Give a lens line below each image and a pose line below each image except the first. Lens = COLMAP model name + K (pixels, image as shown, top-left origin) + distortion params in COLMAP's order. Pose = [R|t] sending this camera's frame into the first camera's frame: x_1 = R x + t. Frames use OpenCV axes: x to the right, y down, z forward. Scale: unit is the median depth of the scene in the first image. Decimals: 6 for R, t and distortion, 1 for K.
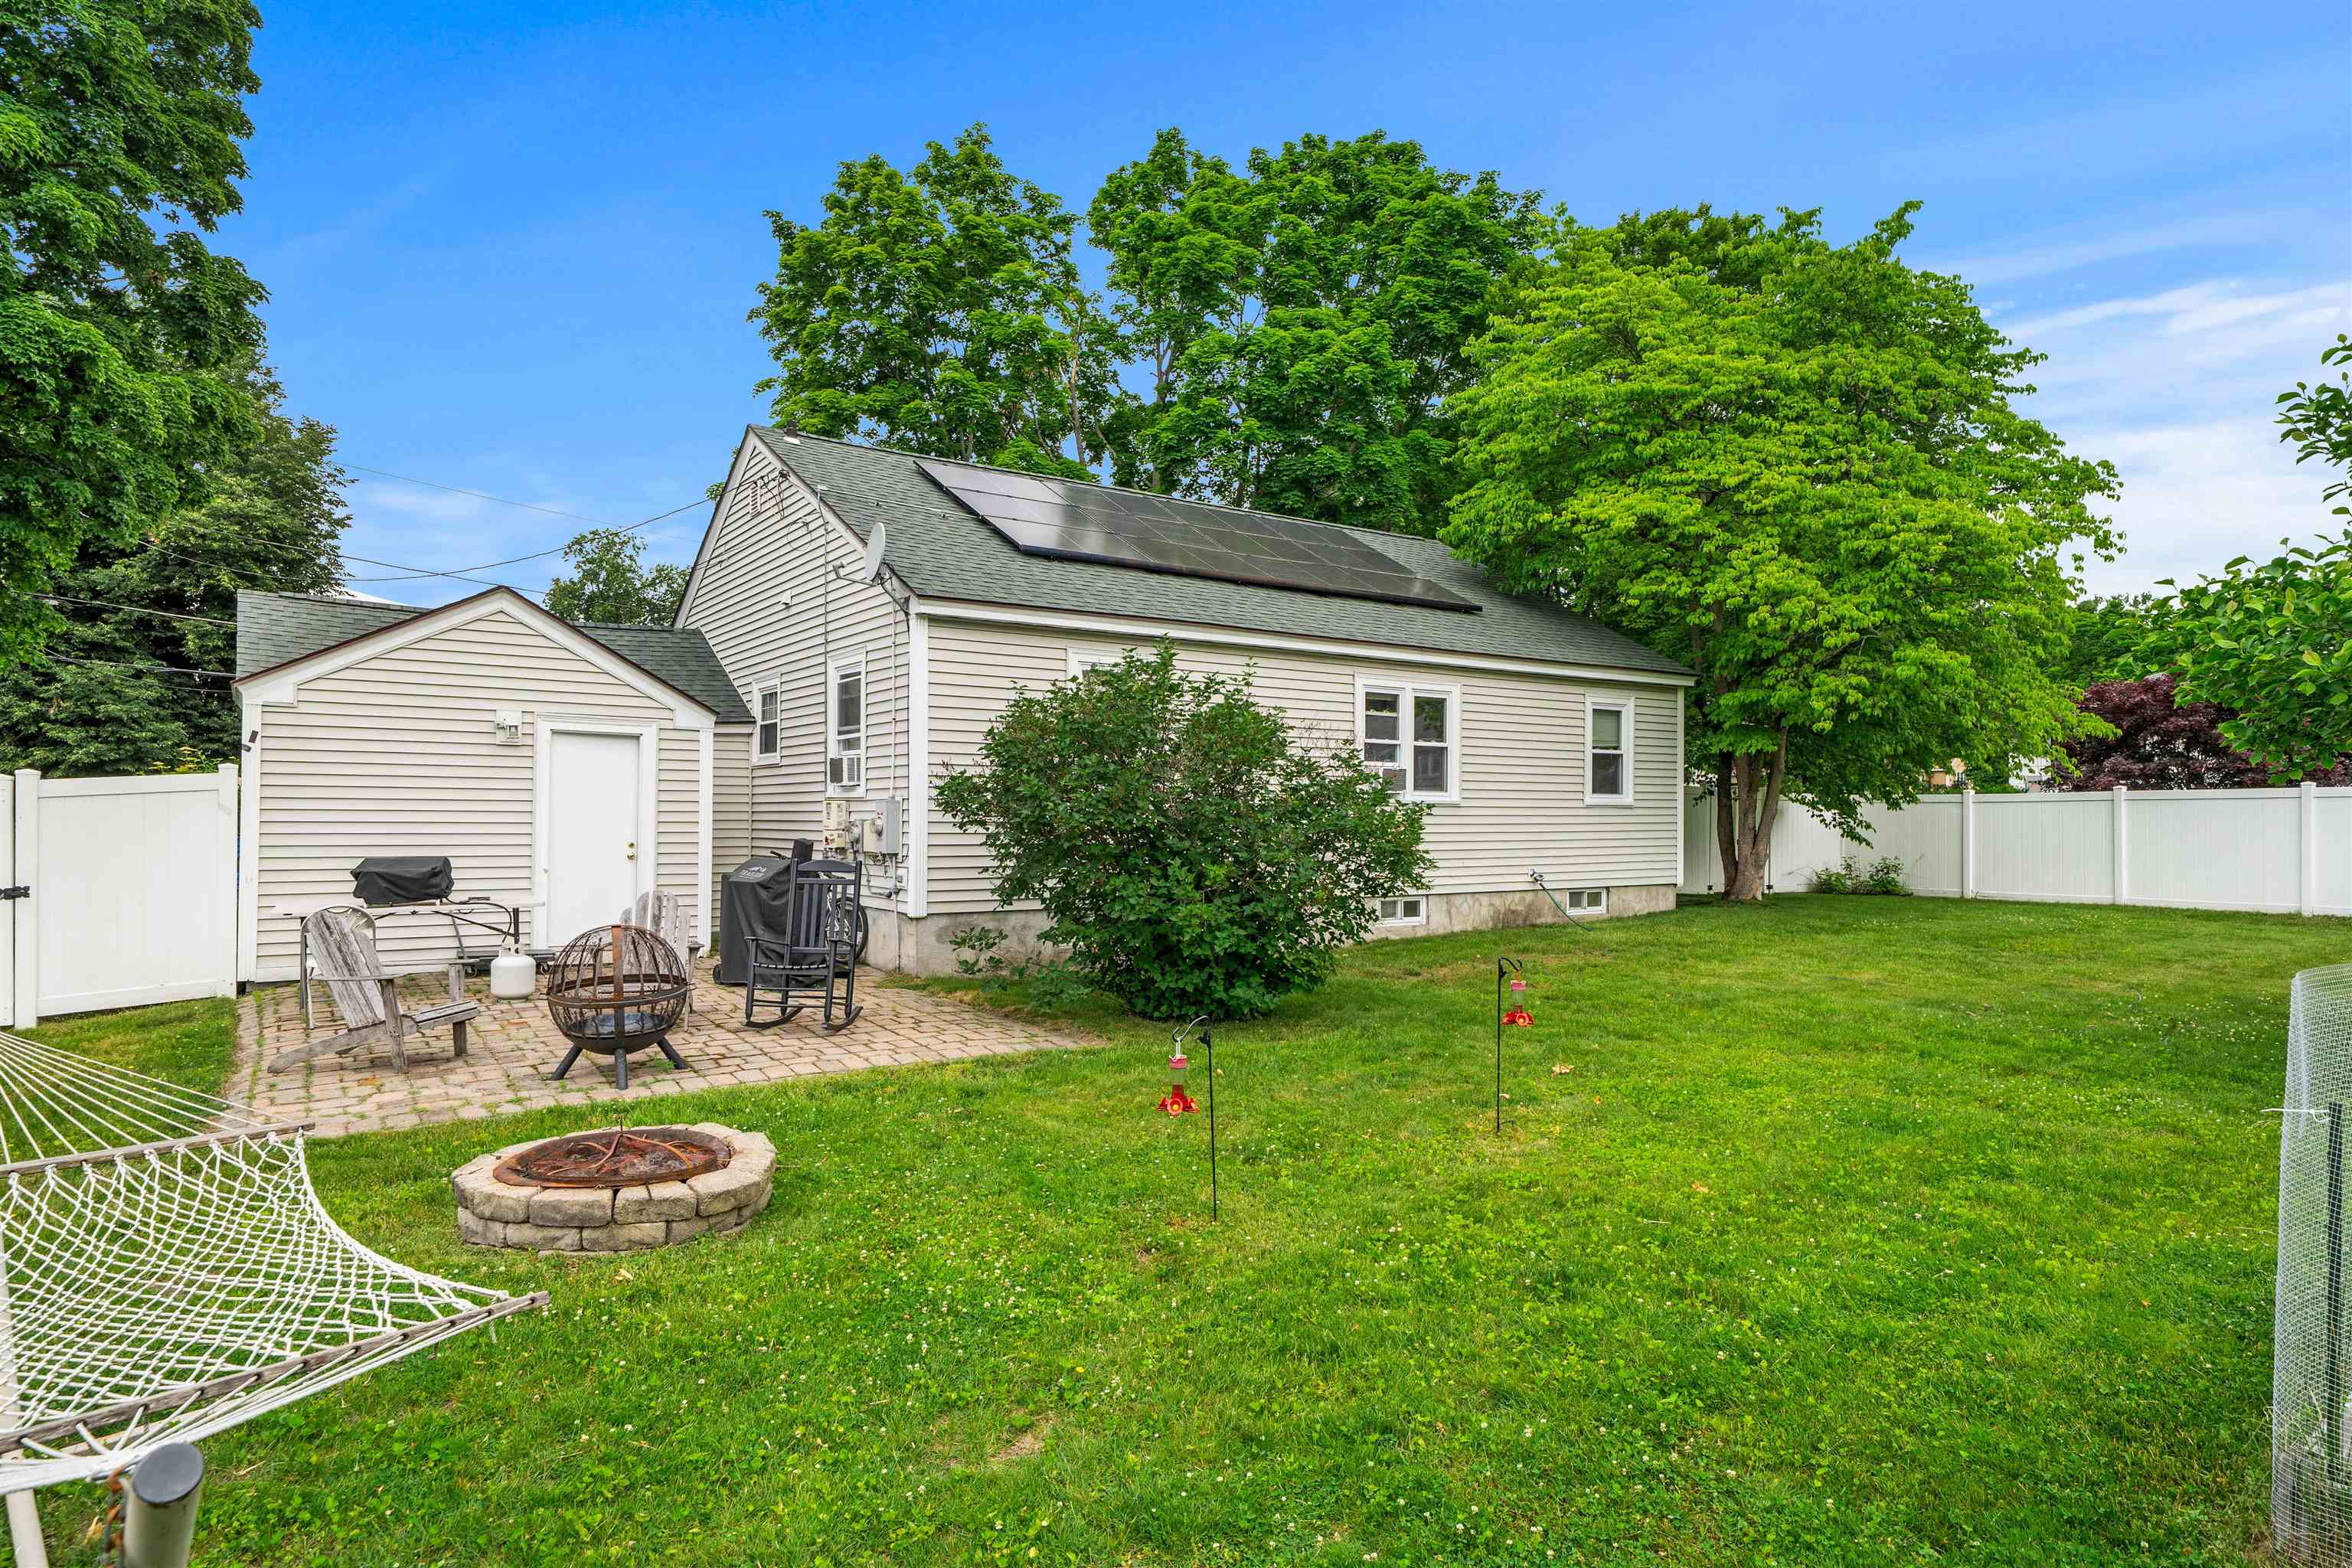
lens RADIAL K [[1316.5, 0, 1162.9], [0, 1316.5, 807.0], [0, 0, 1]] dist [0.001976, -0.001491]
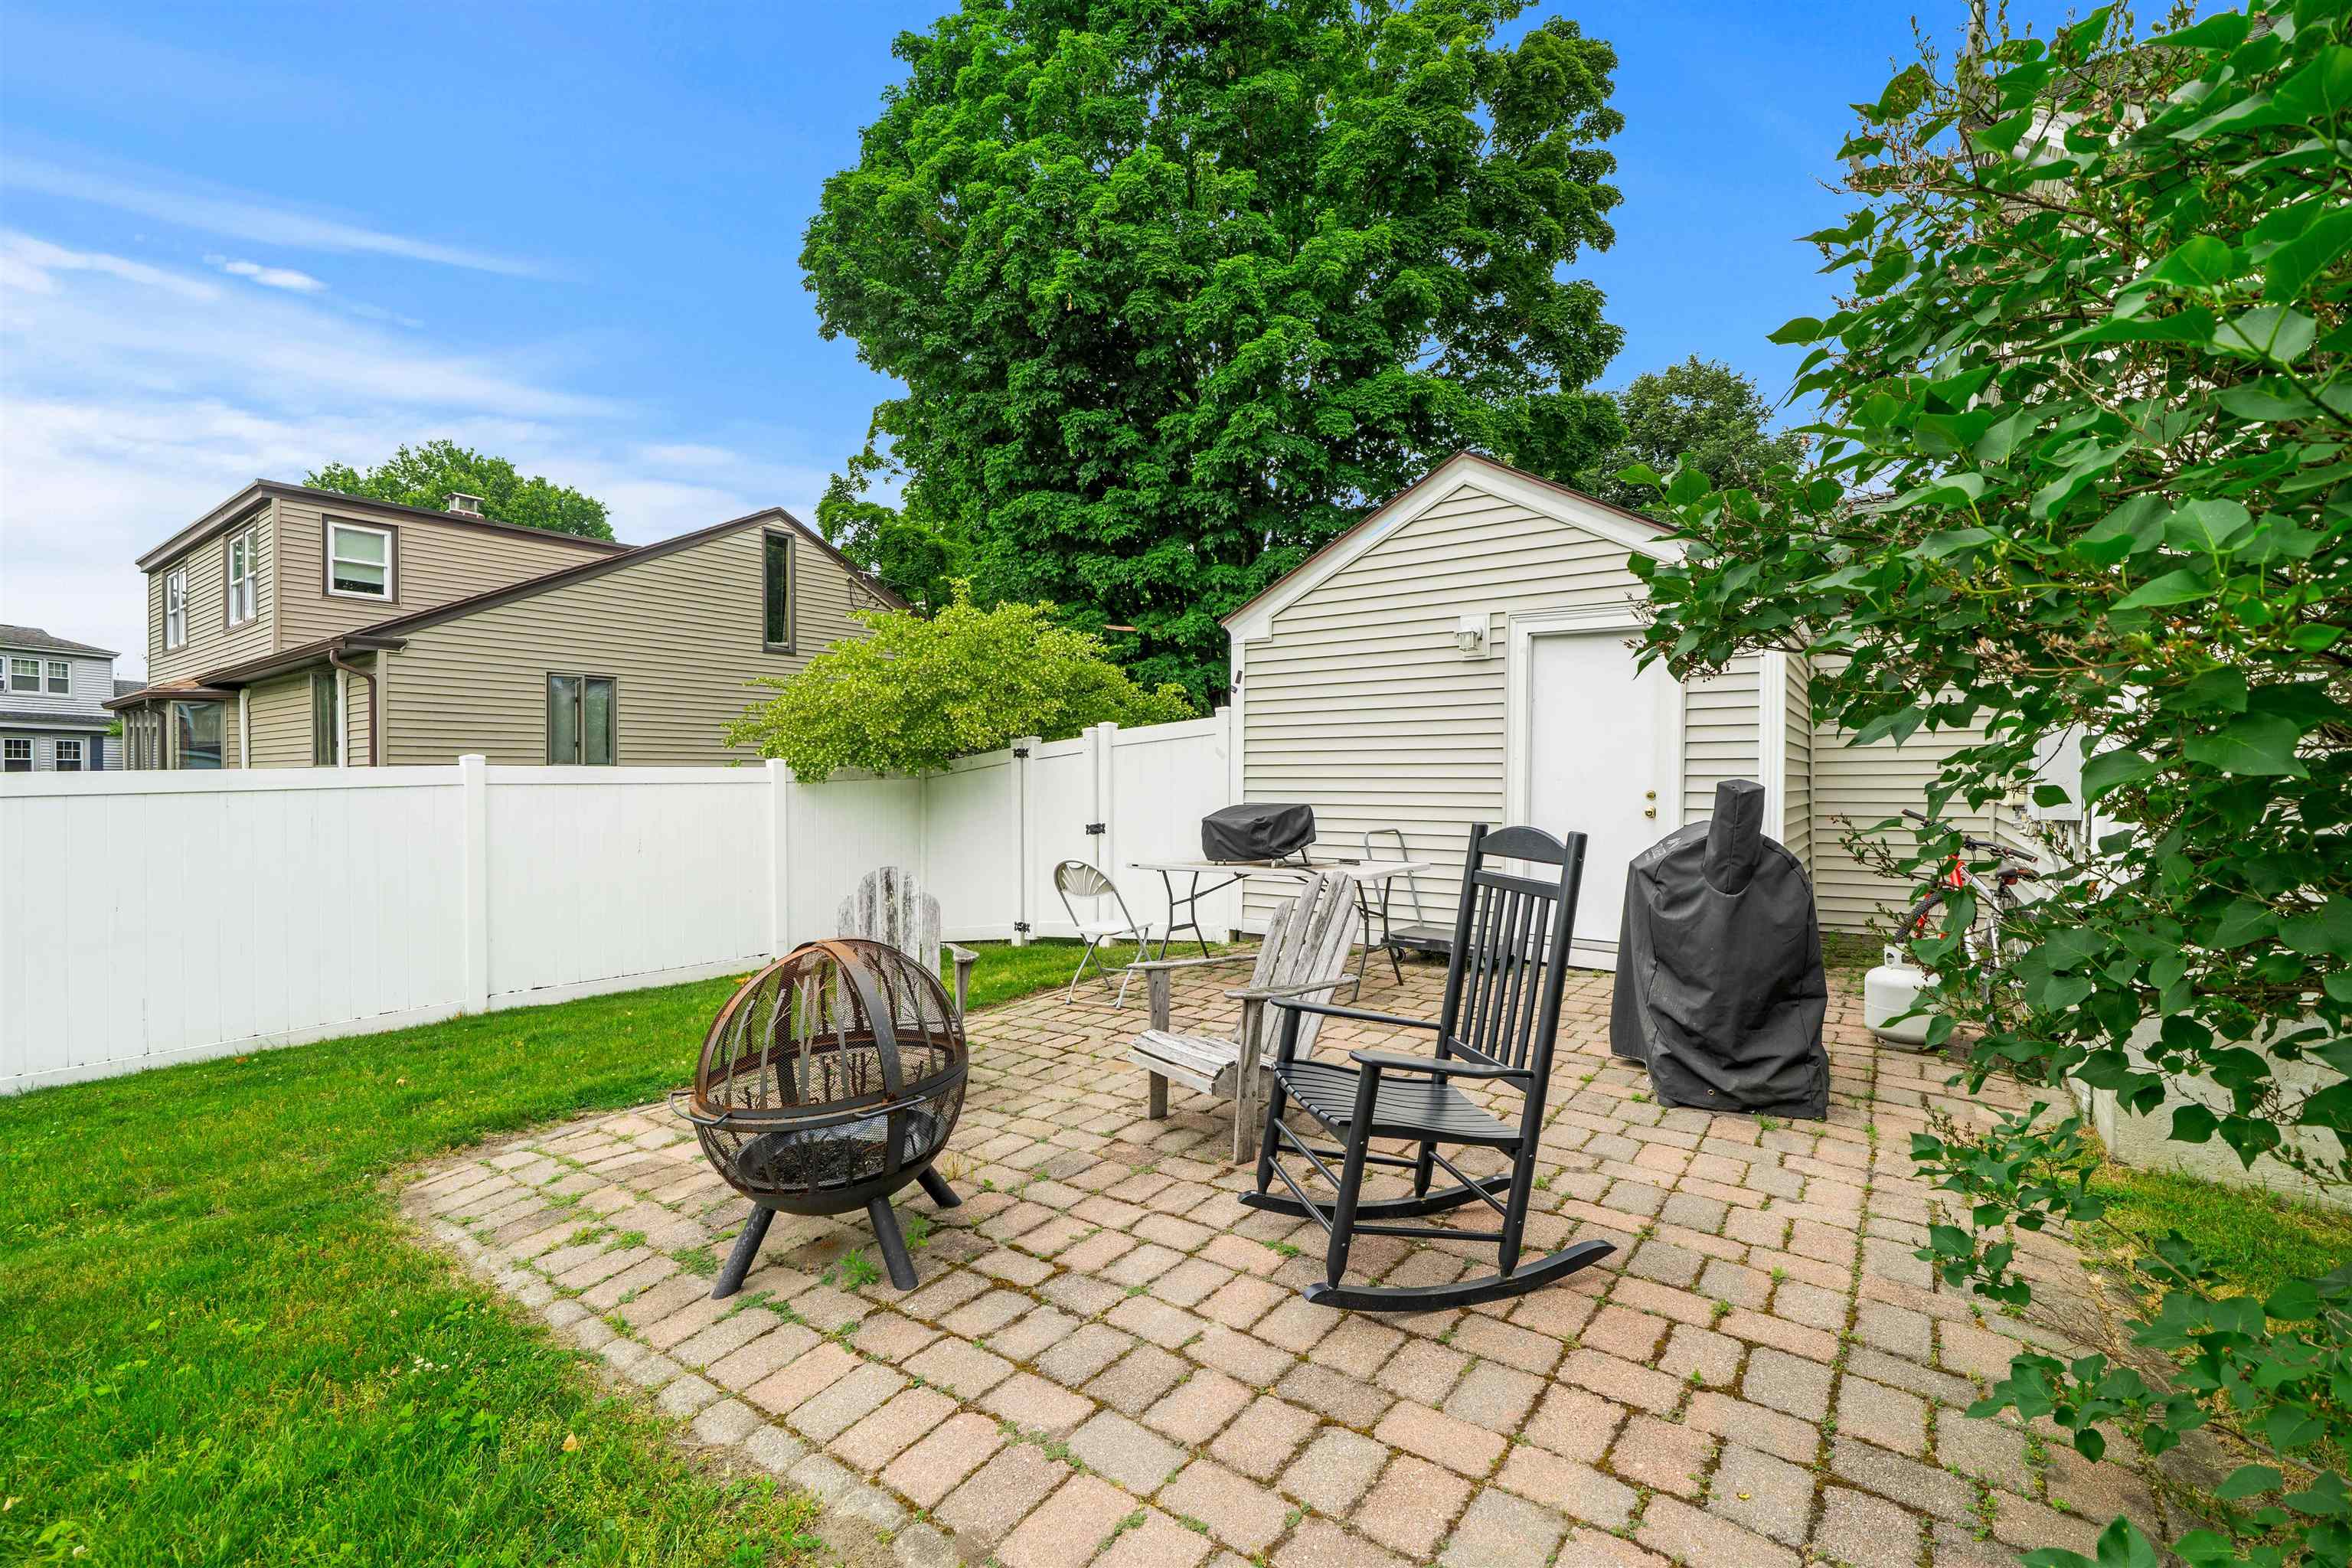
lens RADIAL K [[1003.3, 0, 1162.6], [0, 1003.3, 785.0], [0, 0, 1]] dist [0.001705, -0.000071]
pose [[0.330591, 0.001435, -0.943773, -0.009934], [0.008508, 0.999954, 0.004500, 0.015995], [0.943736, -0.009517, 0.330564, 0.508133]]
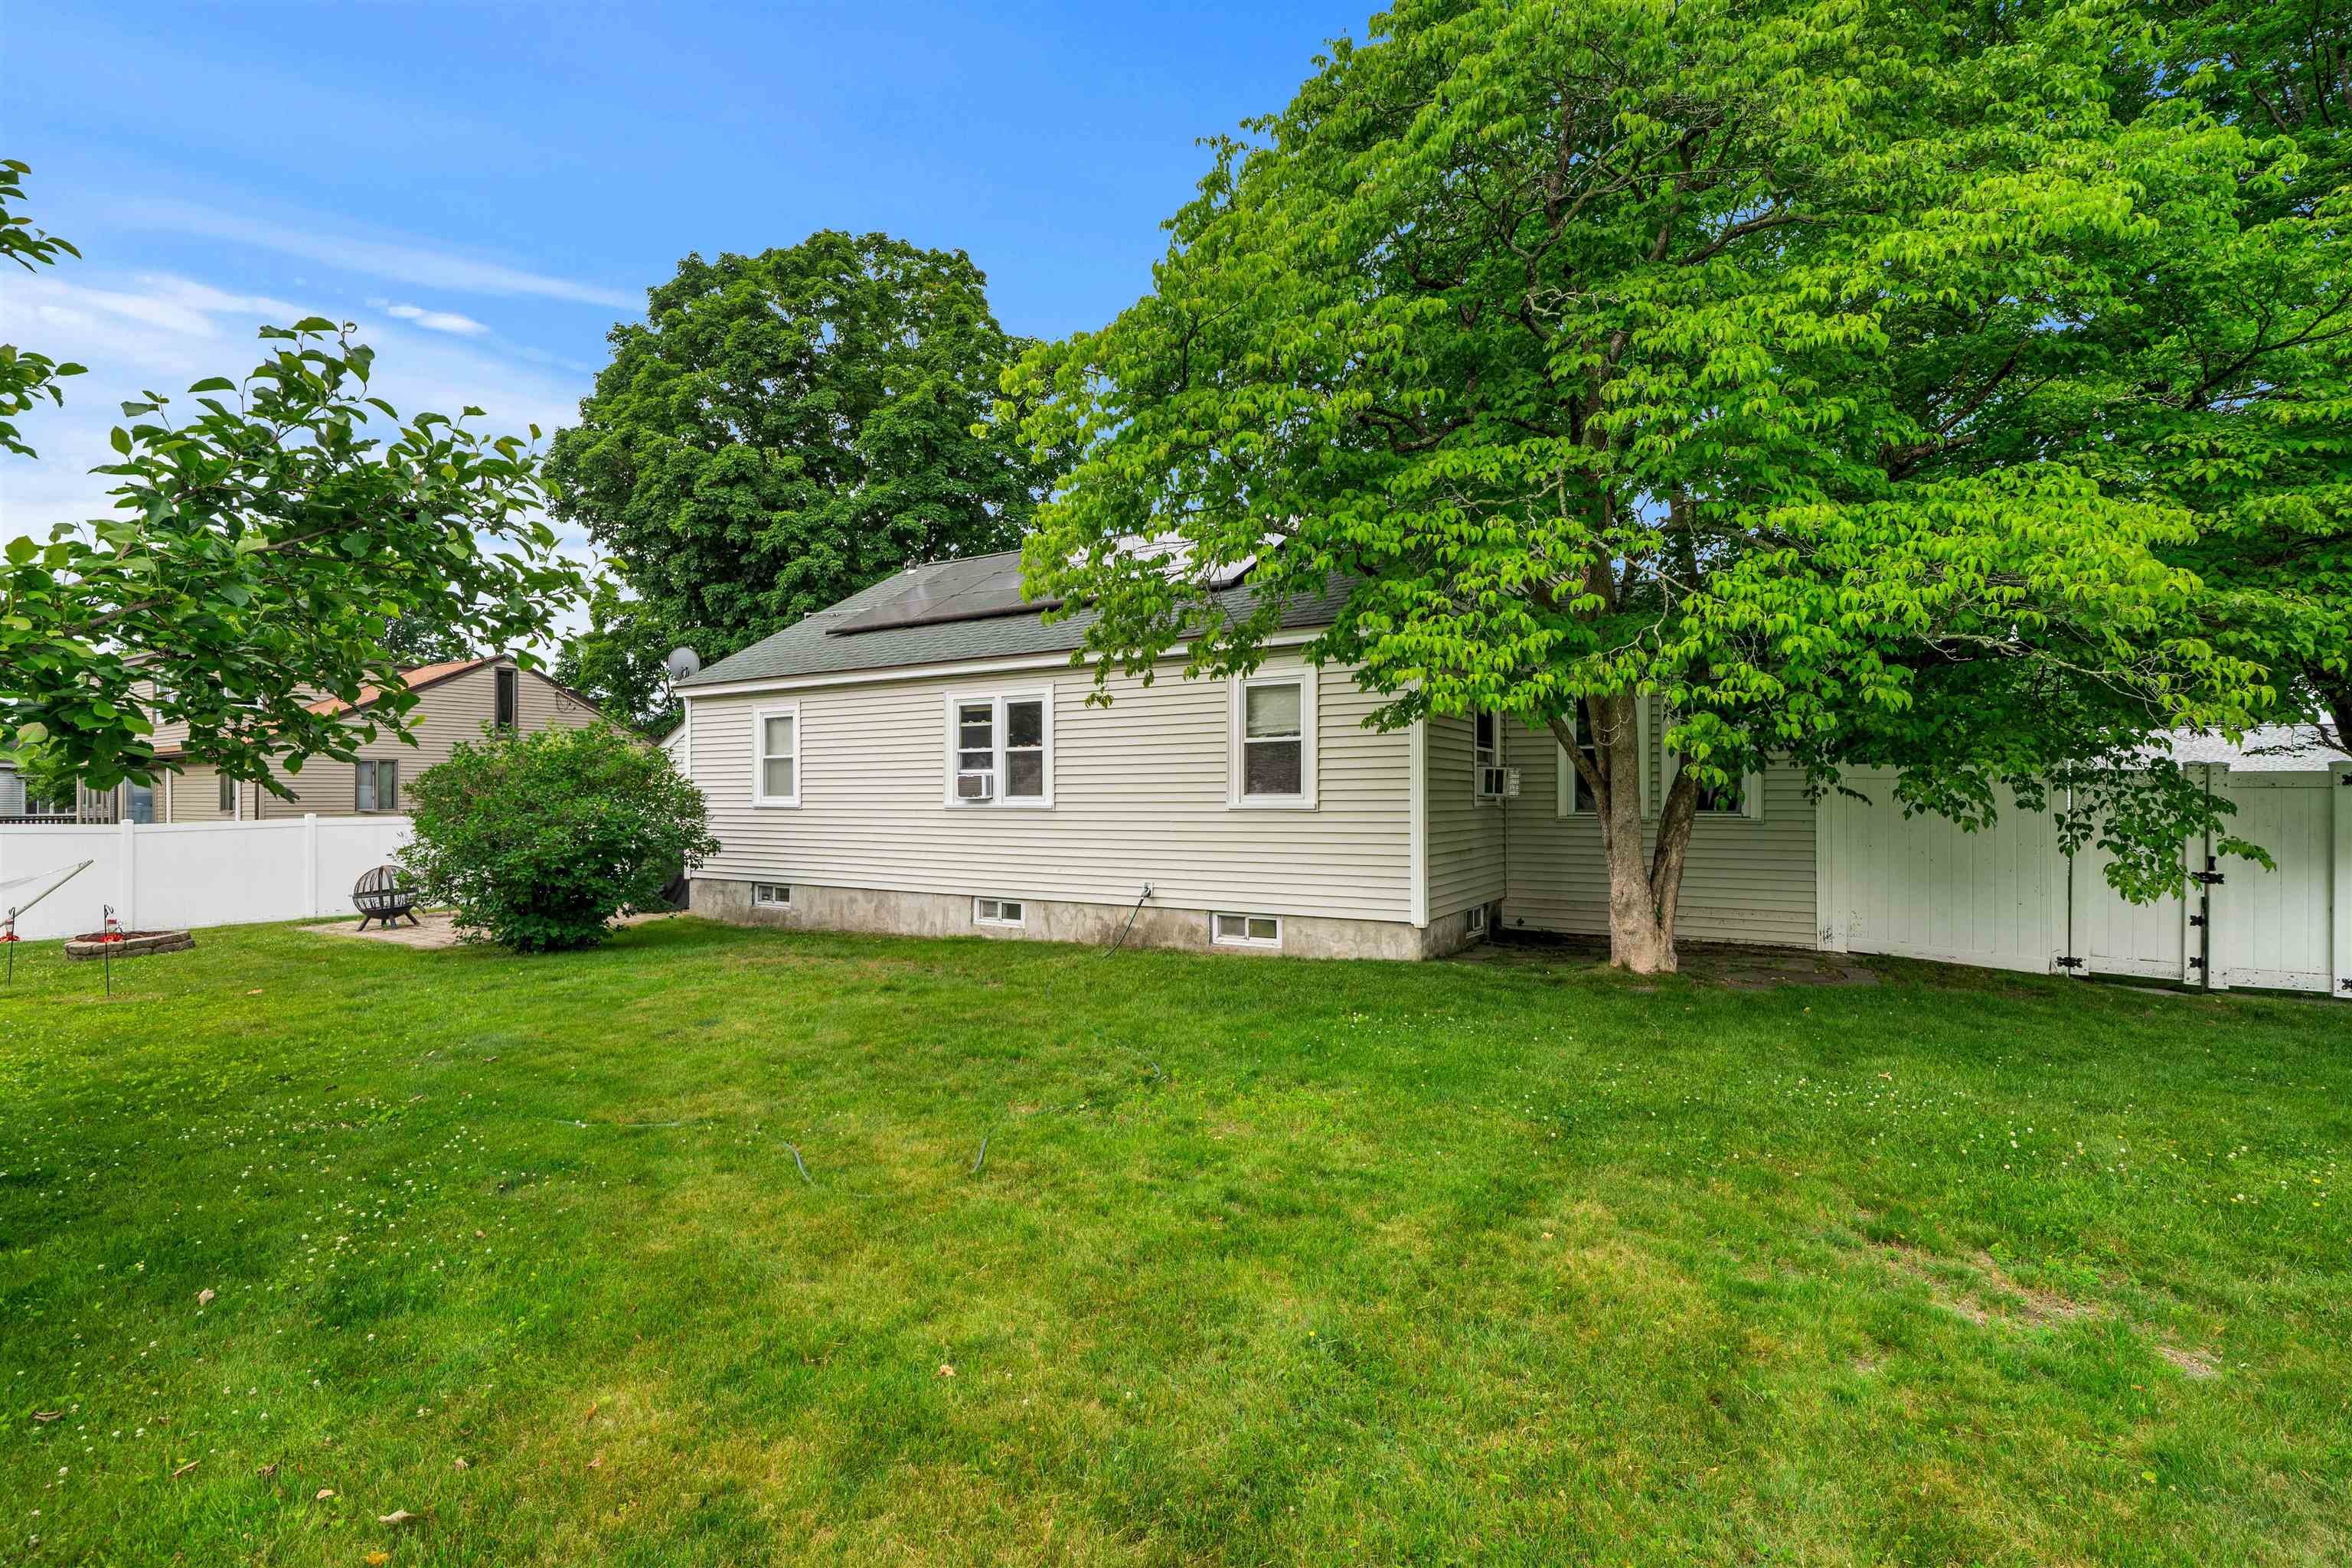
lens RADIAL K [[1072.0, 0, 1178.4], [0, 1072.0, 775.5], [0, 0, 1]] dist [-0.001191, -0.000402]
pose [[0.405331, -0.021120, -0.913926, 1.002712], [0.013512, 0.999762, -0.017112, -0.012204], [0.914070, -0.005413, 0.405520, 0.780204]]
